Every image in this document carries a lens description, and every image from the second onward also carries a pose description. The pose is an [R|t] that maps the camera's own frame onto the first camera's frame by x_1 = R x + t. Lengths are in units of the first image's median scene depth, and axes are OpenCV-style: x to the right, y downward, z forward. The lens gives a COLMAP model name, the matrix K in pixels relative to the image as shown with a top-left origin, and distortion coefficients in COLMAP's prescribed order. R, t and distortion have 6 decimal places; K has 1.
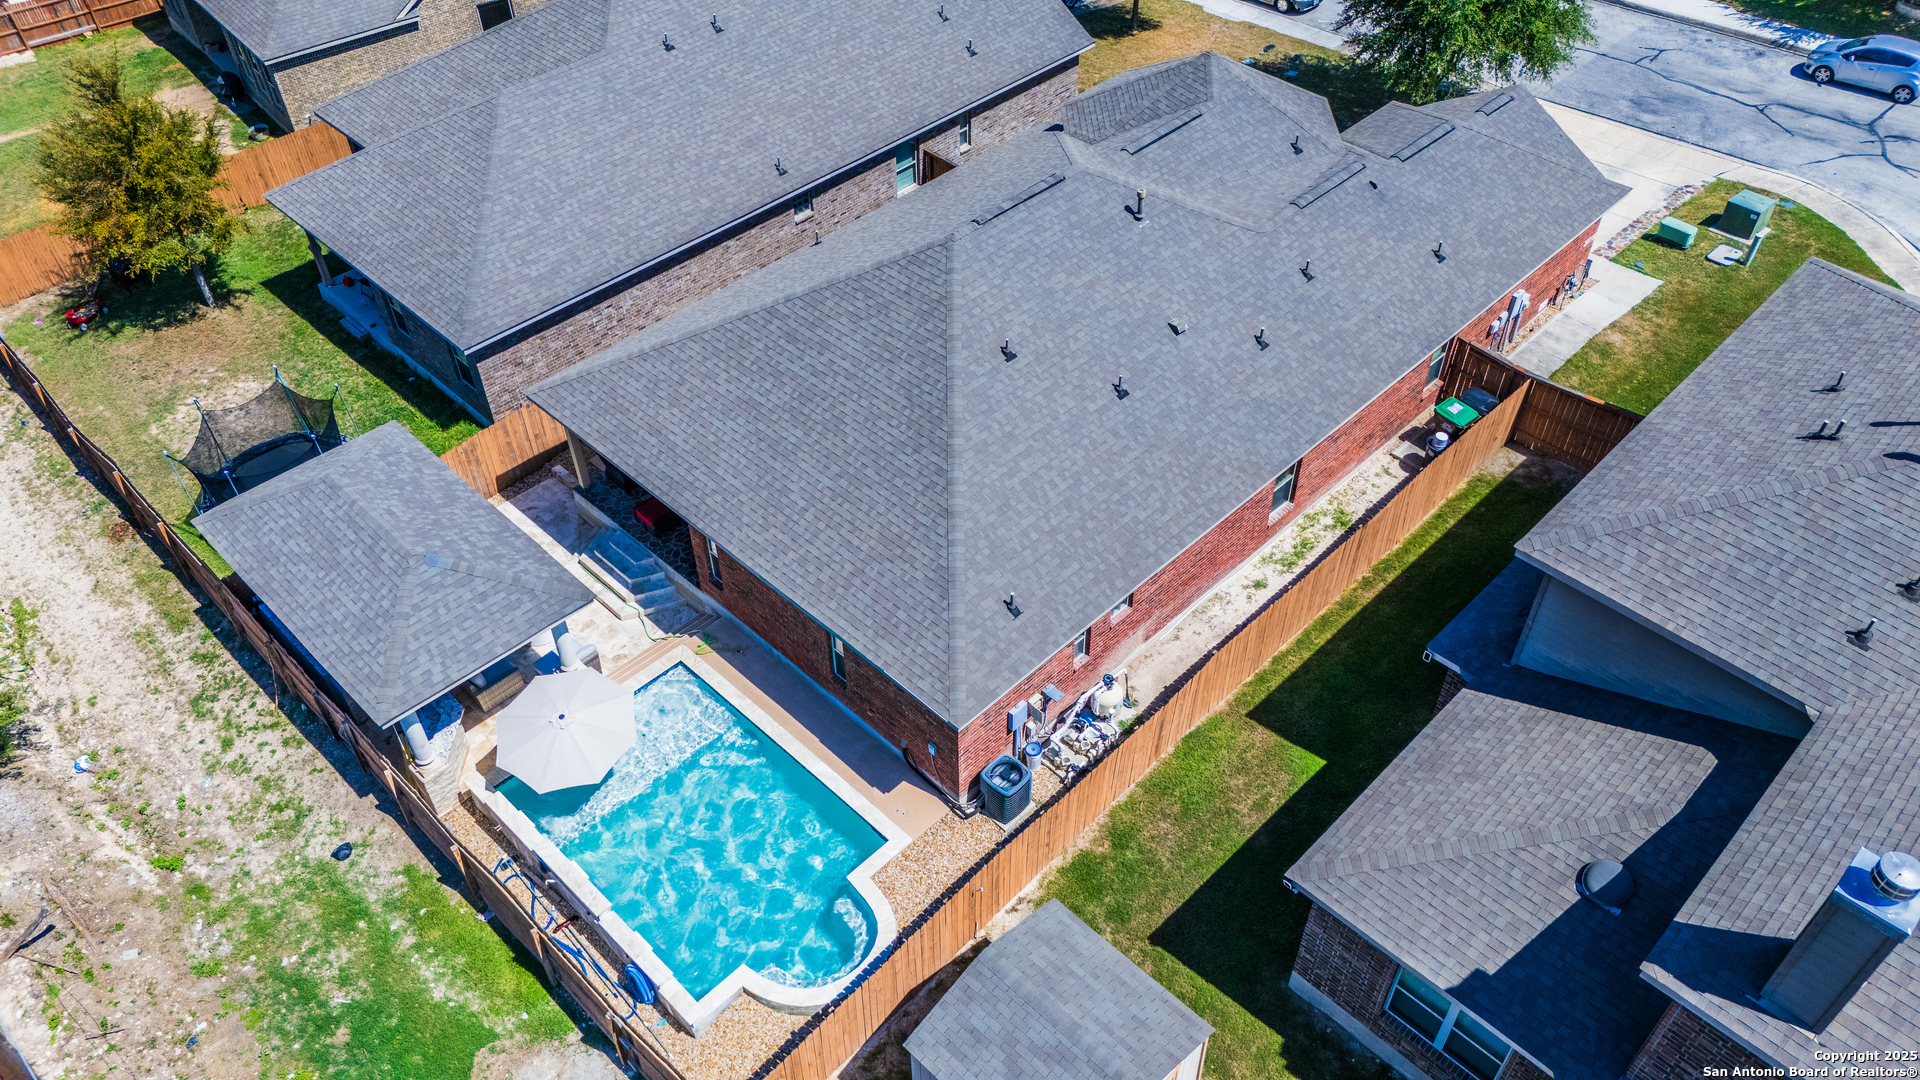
lens RADIAL K [[1414.8, 0, 963.1], [0, 1414.8, 538.2], [0, 0, 1]] dist [0.059676, -0.060331]
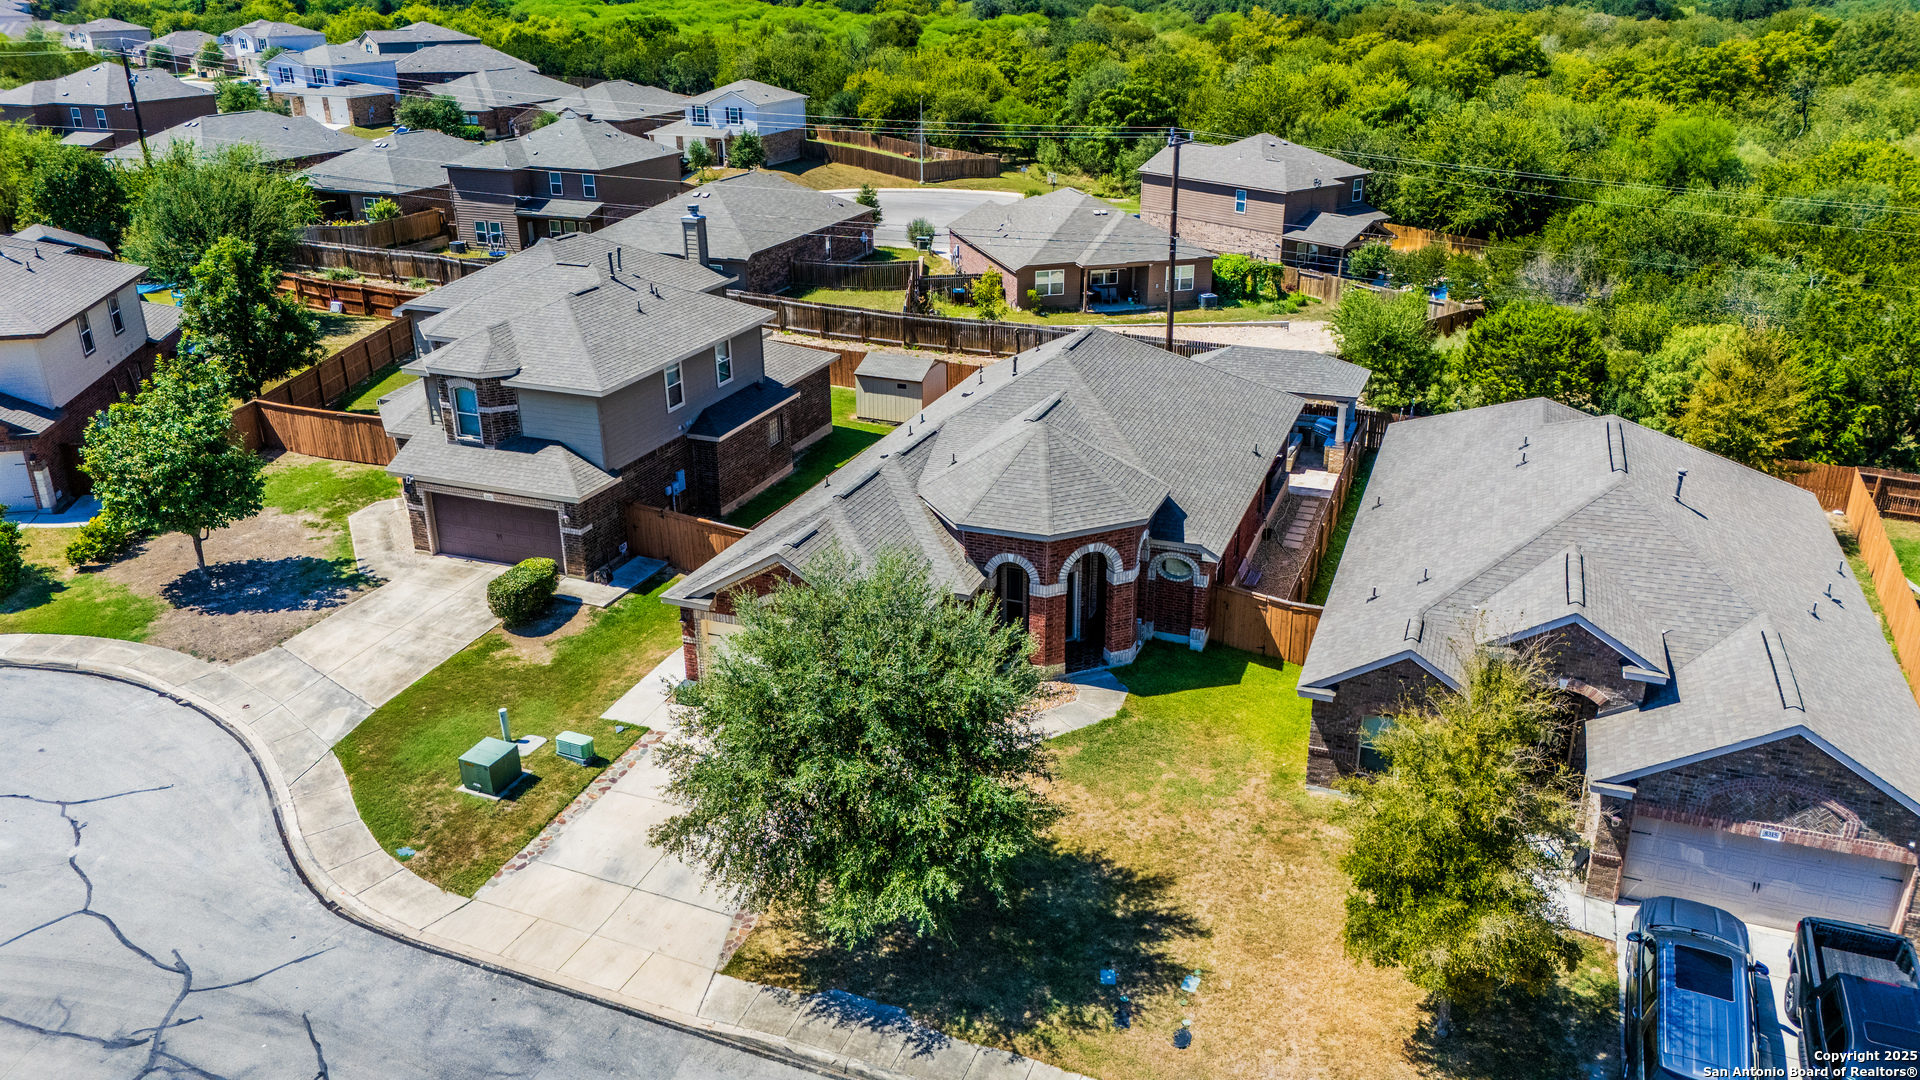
lens RADIAL K [[1414.8, 0, 963.1], [0, 1414.8, 538.2], [0, 0, 1]] dist [0.059676, -0.060331]
pose [[-0.914927, 0.162714, -0.369367, 0.862351], [-0.271463, 0.429158, 0.861470, -1.628840], [0.298690, 0.888452, -0.348478, 1.871041]]
